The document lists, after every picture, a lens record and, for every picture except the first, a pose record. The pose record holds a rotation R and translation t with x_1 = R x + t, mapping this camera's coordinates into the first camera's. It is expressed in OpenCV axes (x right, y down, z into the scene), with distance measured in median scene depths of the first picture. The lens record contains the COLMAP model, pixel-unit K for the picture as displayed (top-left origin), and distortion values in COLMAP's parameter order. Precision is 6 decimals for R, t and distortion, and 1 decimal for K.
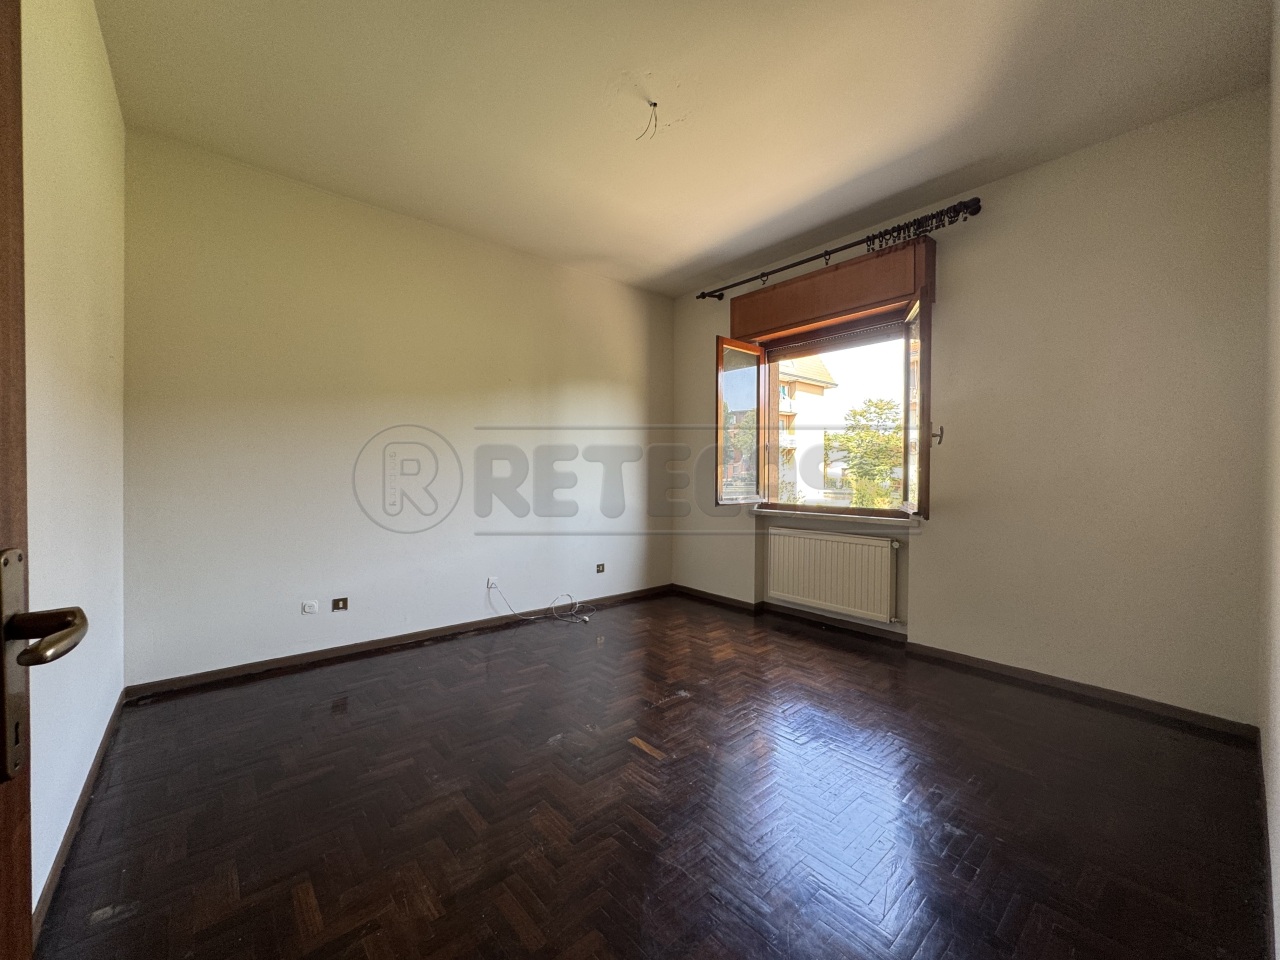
lens RADIAL K [[508.8, 0, 640.3], [0, 508.8, 477.3], [0, 0, 1]] dist [-0.001060, 0.000597]
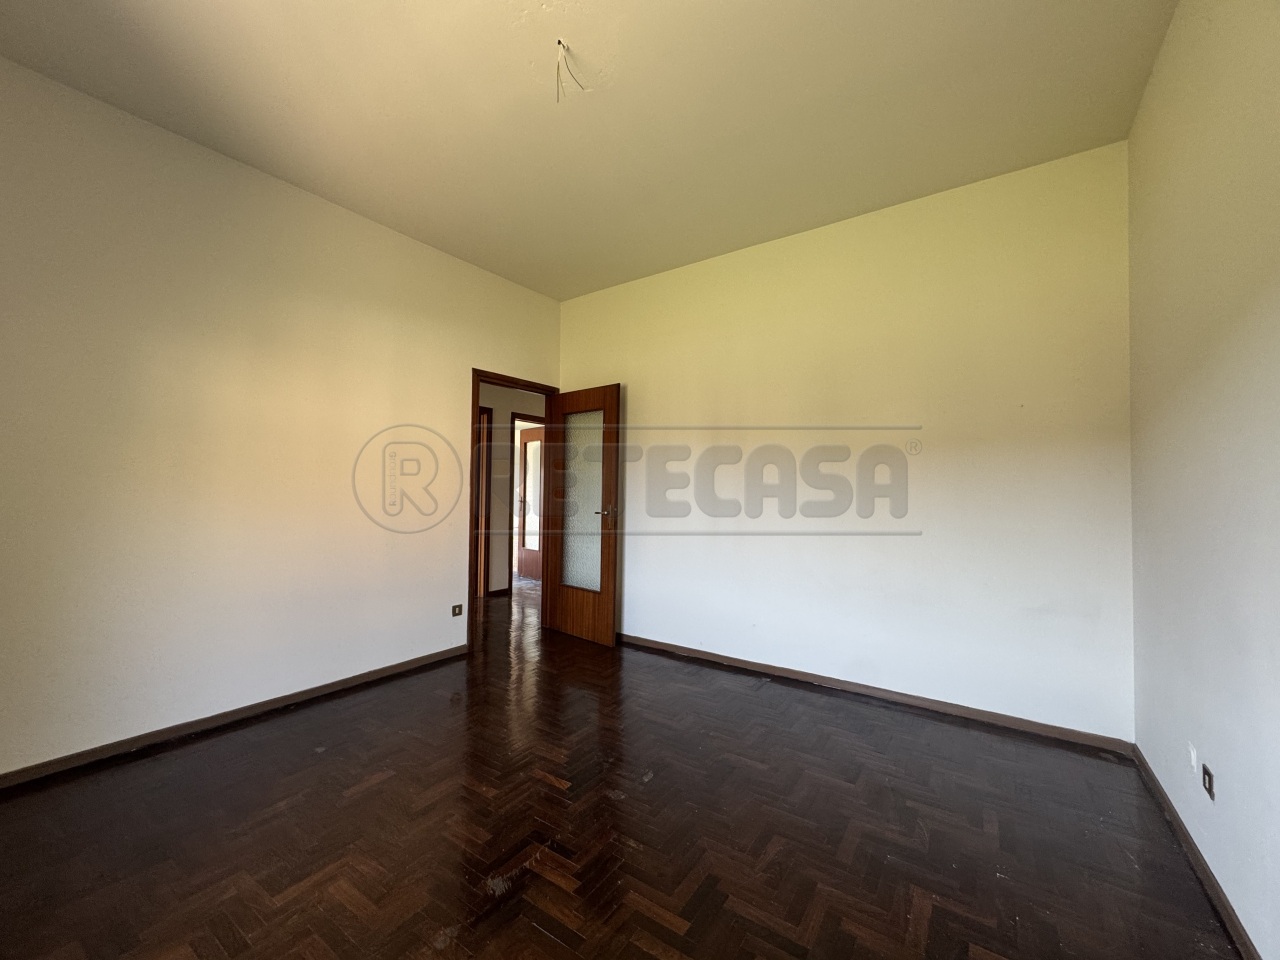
lens RADIAL K [[508.8, 0, 640.3], [0, 508.8, 477.3], [0, 0, 1]] dist [-0.001060, 0.000597]
pose [[-0.967319, -0.025125, -0.252315, 0.064653], [-0.020670, 0.999580, -0.020292, -0.021358], [0.252719, -0.014413, -0.967432, 1.214692]]
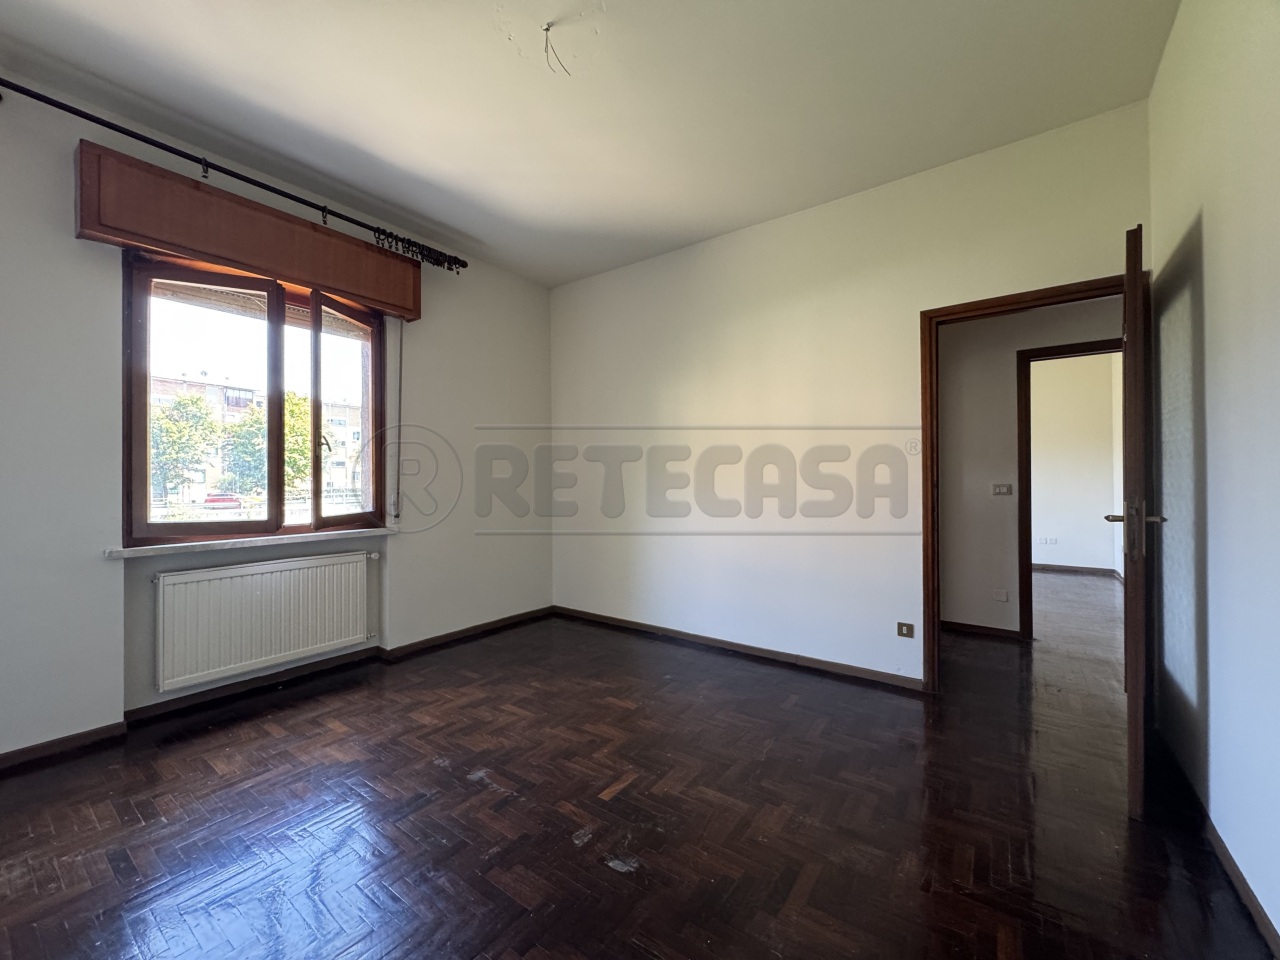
lens RADIAL K [[508.8, 0, 640.3], [0, 508.8, 477.3], [0, 0, 1]] dist [-0.001060, 0.000597]
pose [[-0.226165, 0.002888, 0.974085, -0.534093], [0.010478, 0.999945, -0.000531, -0.010087], [-0.974033, 0.010086, -0.226183, 0.704894]]
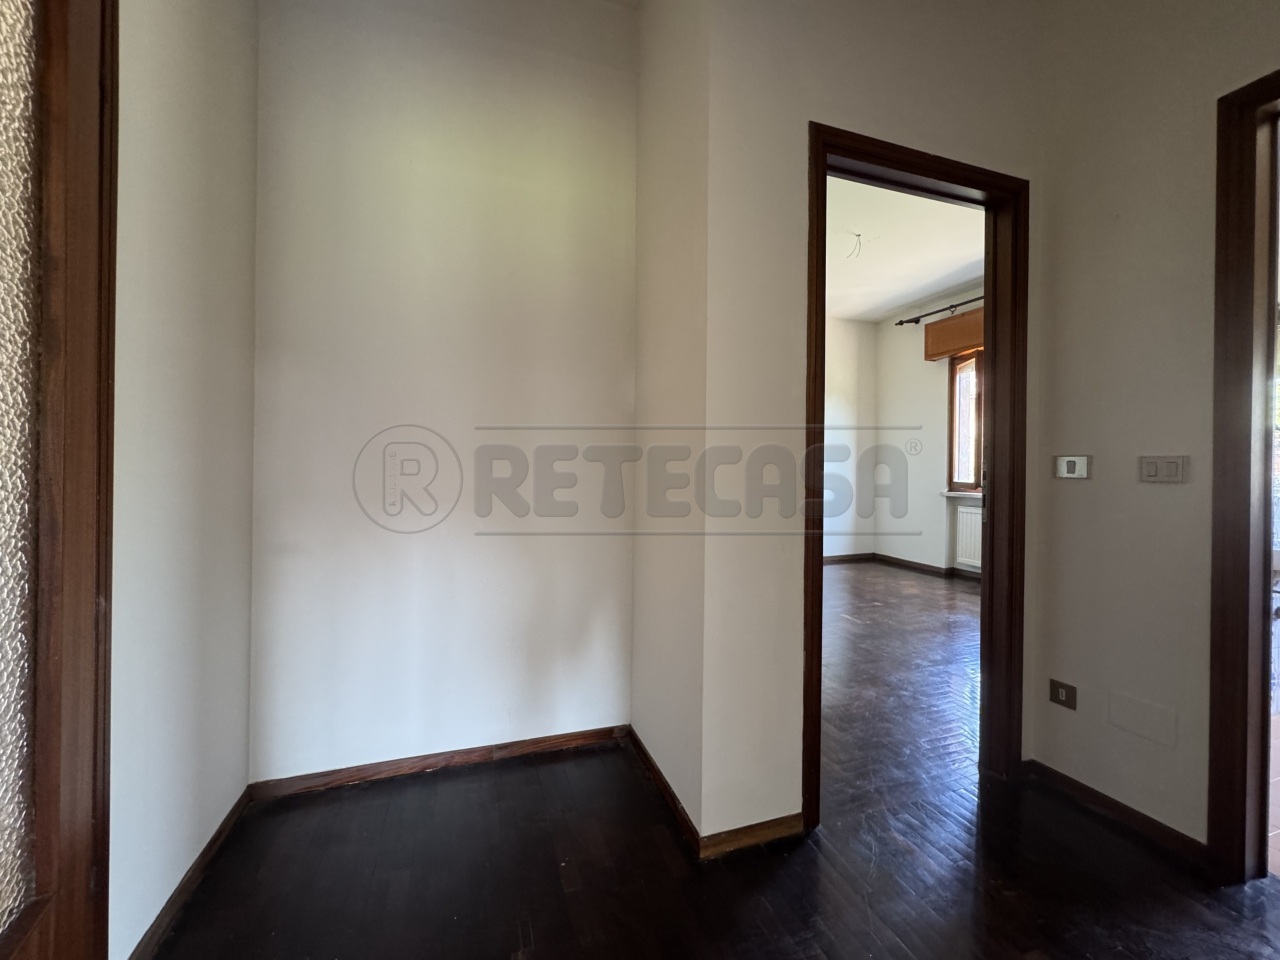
lens RADIAL K [[516.0, 0, 639.0], [0, 516.0, 465.7], [0, 0, 1]] dist [-0.000255, 0.000286]
pose [[0.928528, 0.005414, -0.371222, -0.004465], [-0.009459, 0.999914, -0.009075, 0.021339], [0.371141, 0.011938, 0.928500, -0.551412]]
